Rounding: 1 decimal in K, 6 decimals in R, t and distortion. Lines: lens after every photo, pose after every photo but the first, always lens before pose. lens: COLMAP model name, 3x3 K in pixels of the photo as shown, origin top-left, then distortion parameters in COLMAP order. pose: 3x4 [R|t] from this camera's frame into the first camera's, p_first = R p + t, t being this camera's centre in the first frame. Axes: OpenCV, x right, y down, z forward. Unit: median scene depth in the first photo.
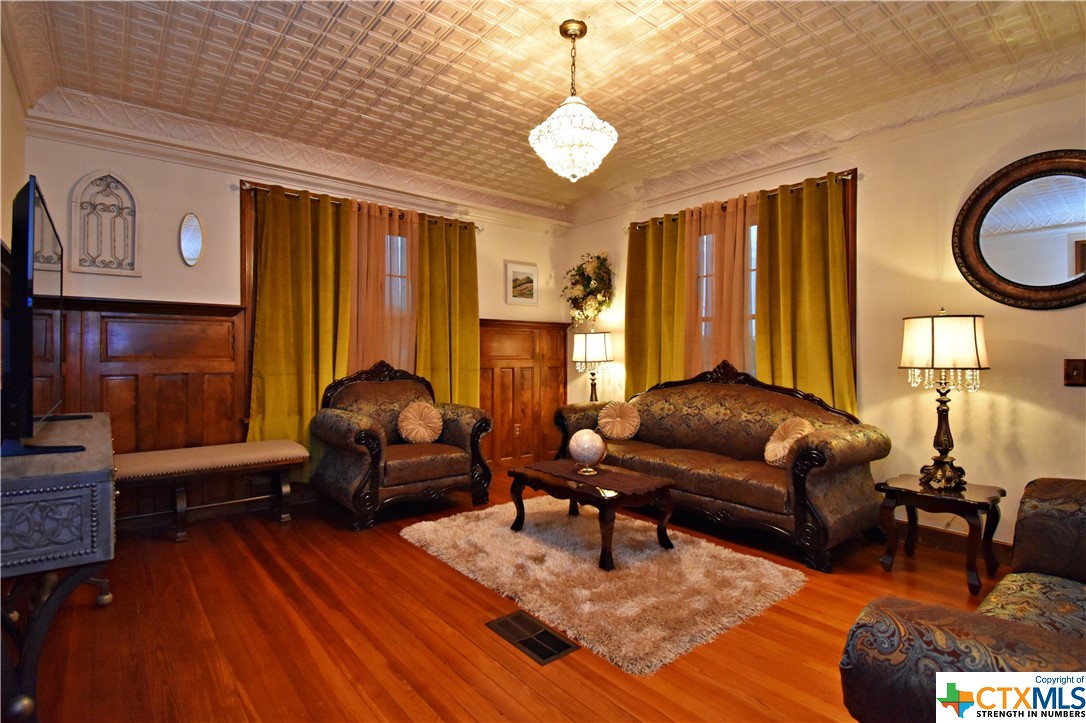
lens RADIAL K [[520.8, 0, 545.0], [0, 520.8, 360.4], [0, 0, 1]] dist [0.019589, -0.027293]
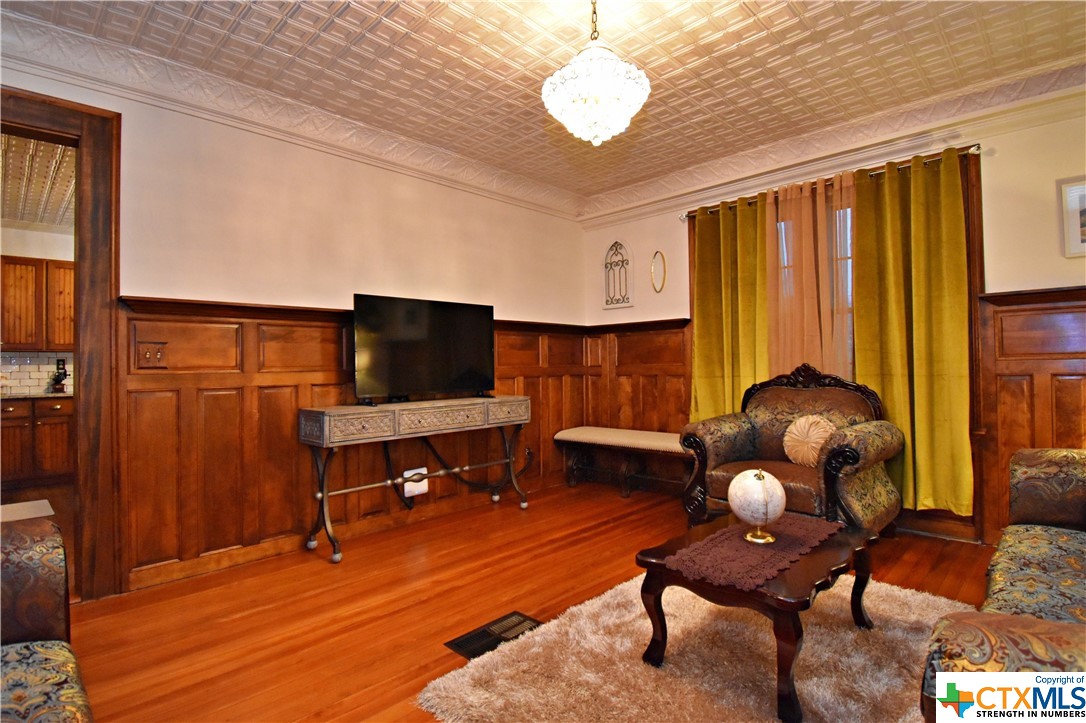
lens RADIAL K [[520.8, 0, 545.0], [0, 520.8, 360.4], [0, 0, 1]] dist [0.019589, -0.027293]
pose [[0.132616, -0.013324, -0.991078, 0.604197], [0.008622, 0.999887, -0.012289, 0.002444], [0.991130, -0.006916, 0.132716, 0.580570]]
